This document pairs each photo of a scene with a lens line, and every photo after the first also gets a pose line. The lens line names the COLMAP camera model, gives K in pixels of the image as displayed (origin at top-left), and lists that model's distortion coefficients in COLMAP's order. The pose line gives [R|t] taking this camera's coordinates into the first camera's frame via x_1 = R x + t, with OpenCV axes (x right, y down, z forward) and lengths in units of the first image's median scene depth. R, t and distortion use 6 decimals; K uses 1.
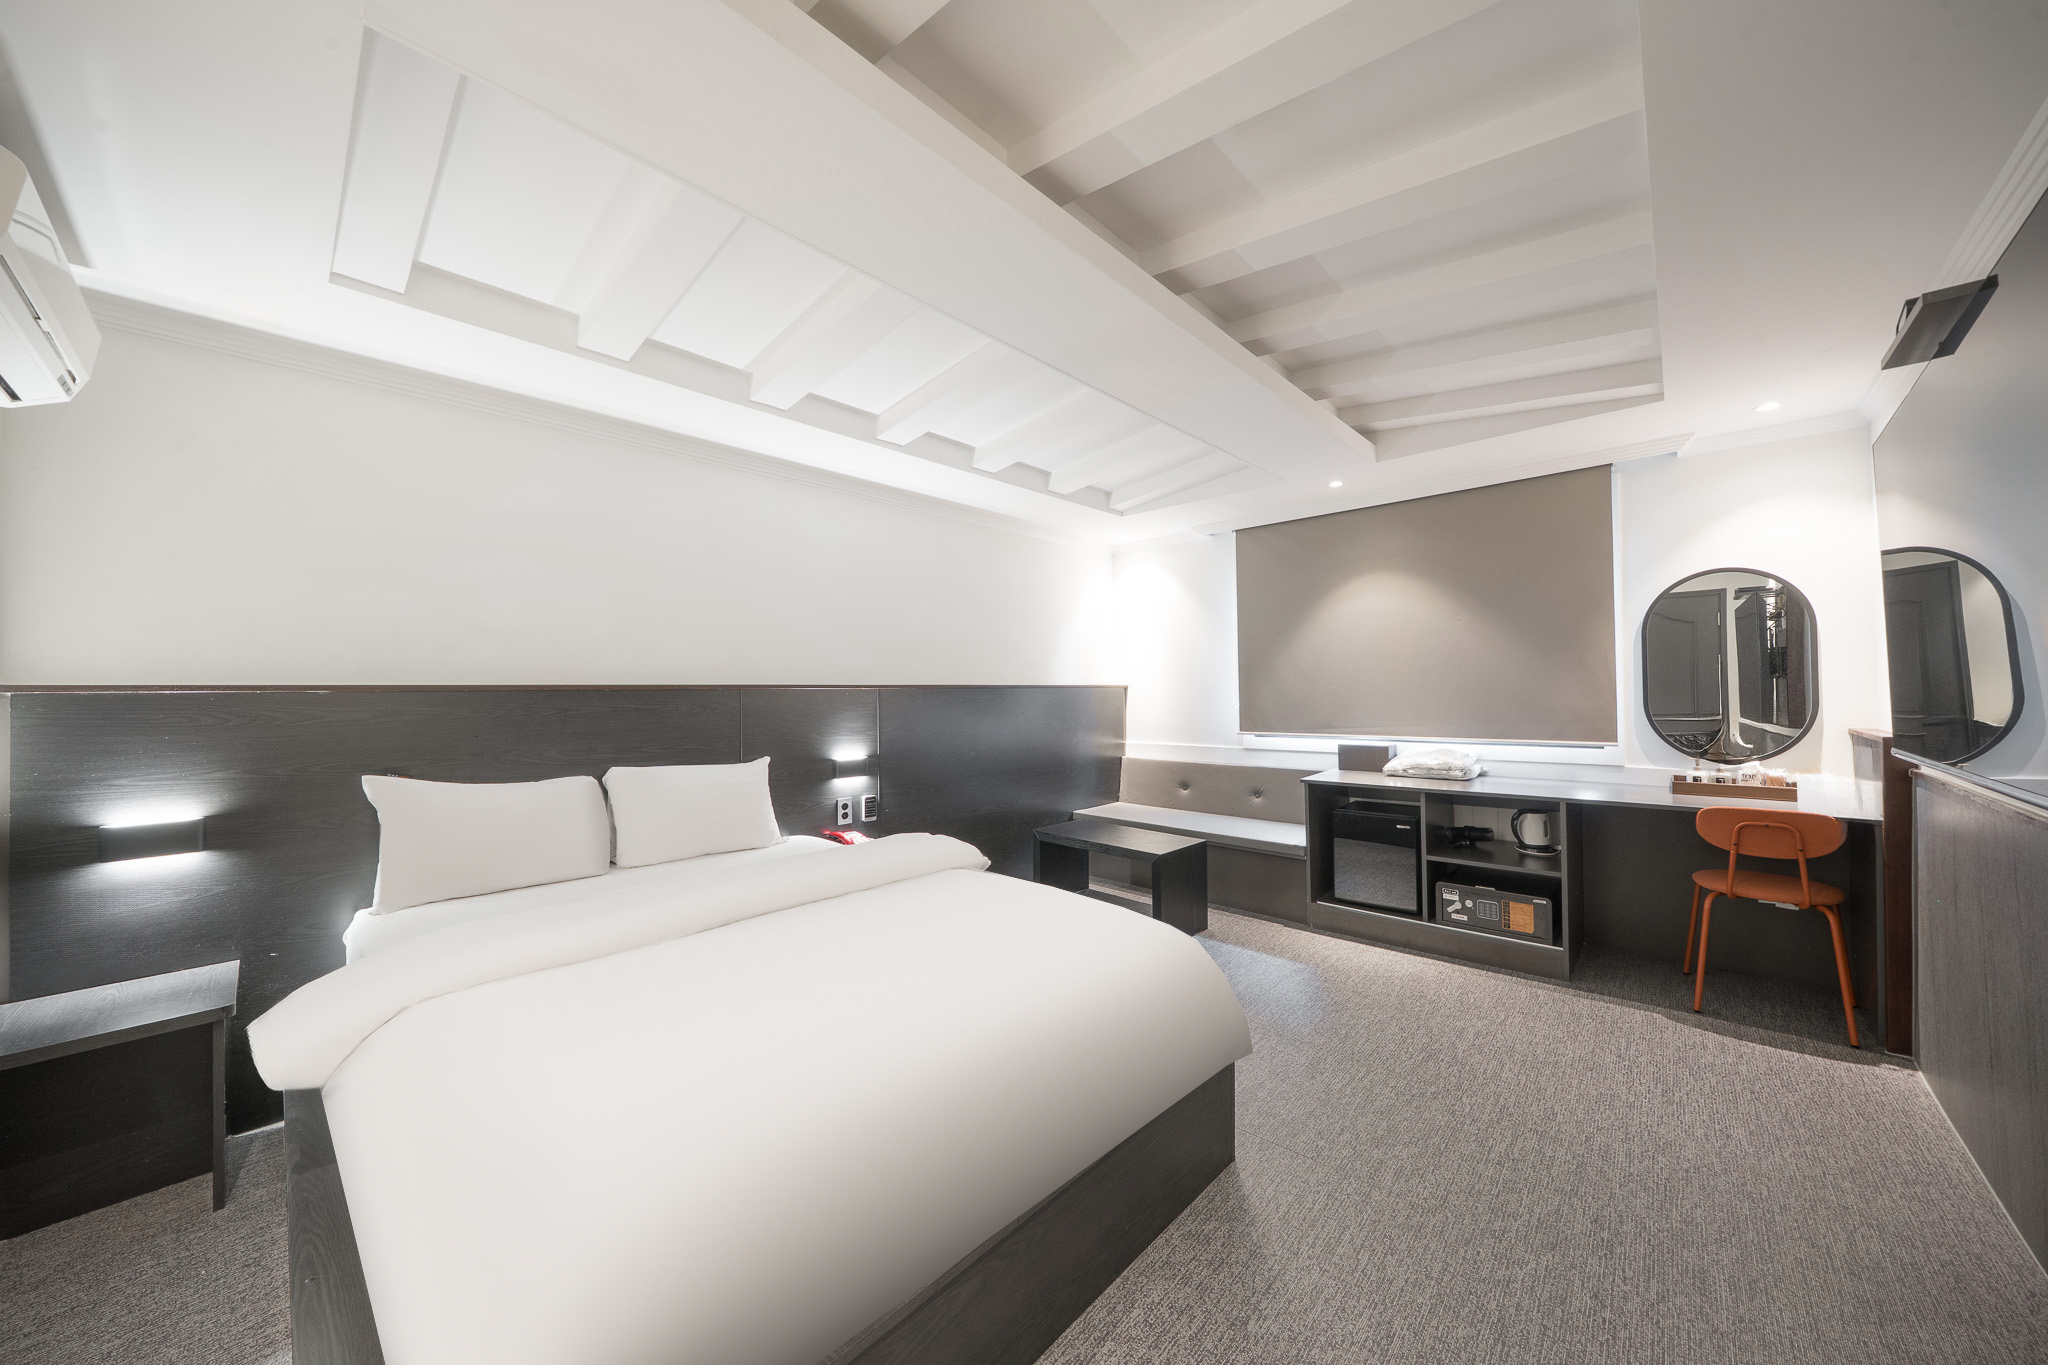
lens RADIAL K [[705.4, 0, 1032.1], [0, 705.4, 690.1], [0, 0, 1]] dist [-0.002300, -0.000060]
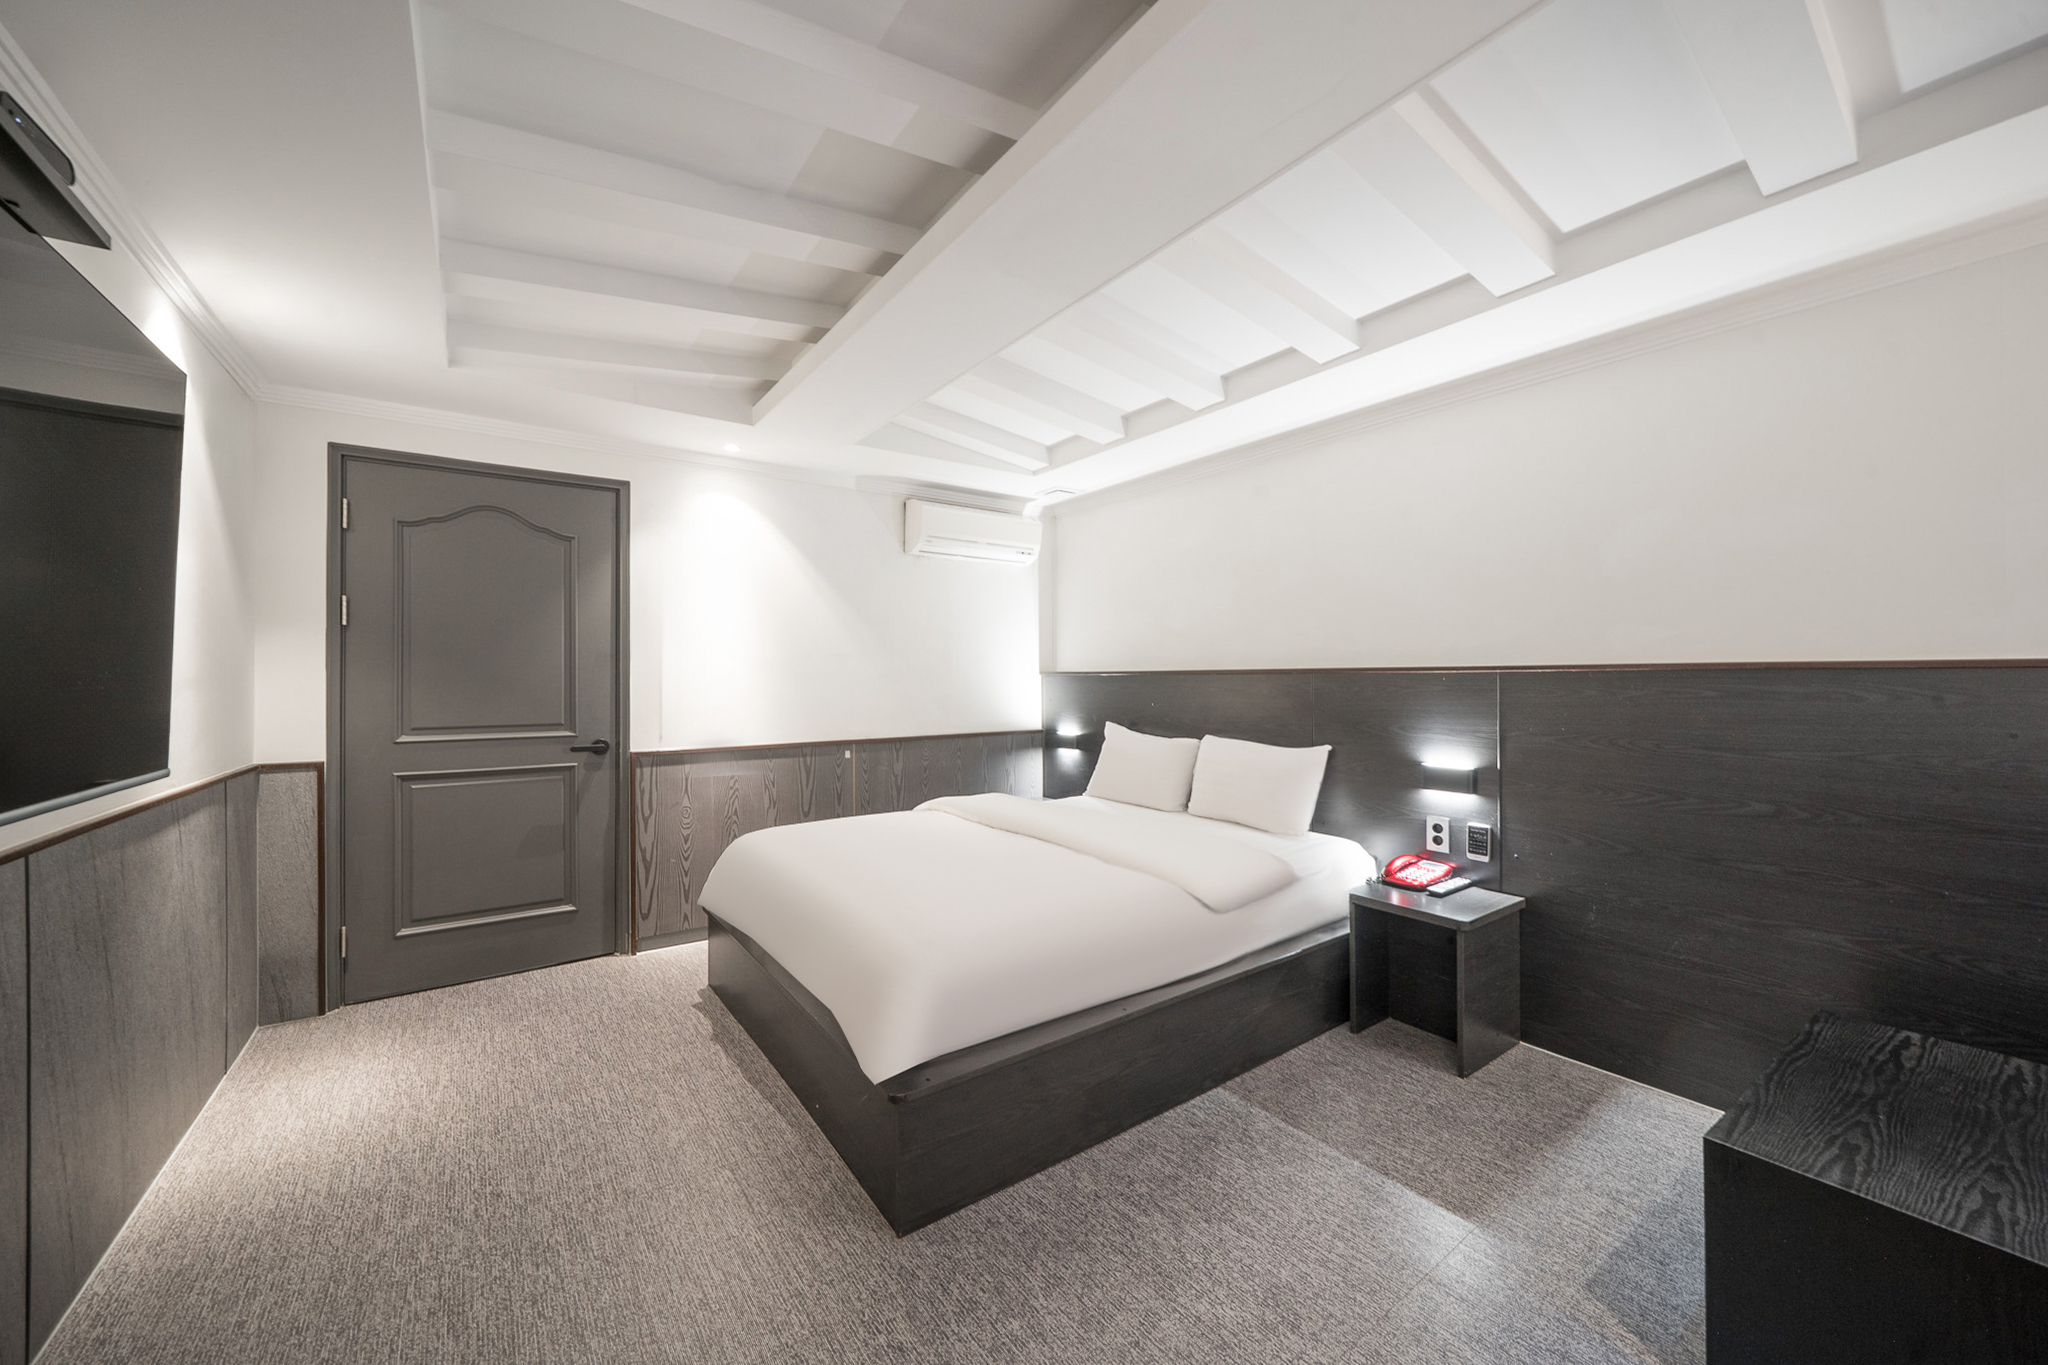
lens RADIAL K [[756.8, 0, 993.8], [0, 756.8, 668.7], [0, 0, 1]] dist [-0.000918, -0.000276]
pose [[-0.223577, -0.003717, -0.974679, 0.758643], [0.004346, 0.999979, -0.004810, -0.003329], [0.974677, -0.005312, -0.223556, 0.874152]]
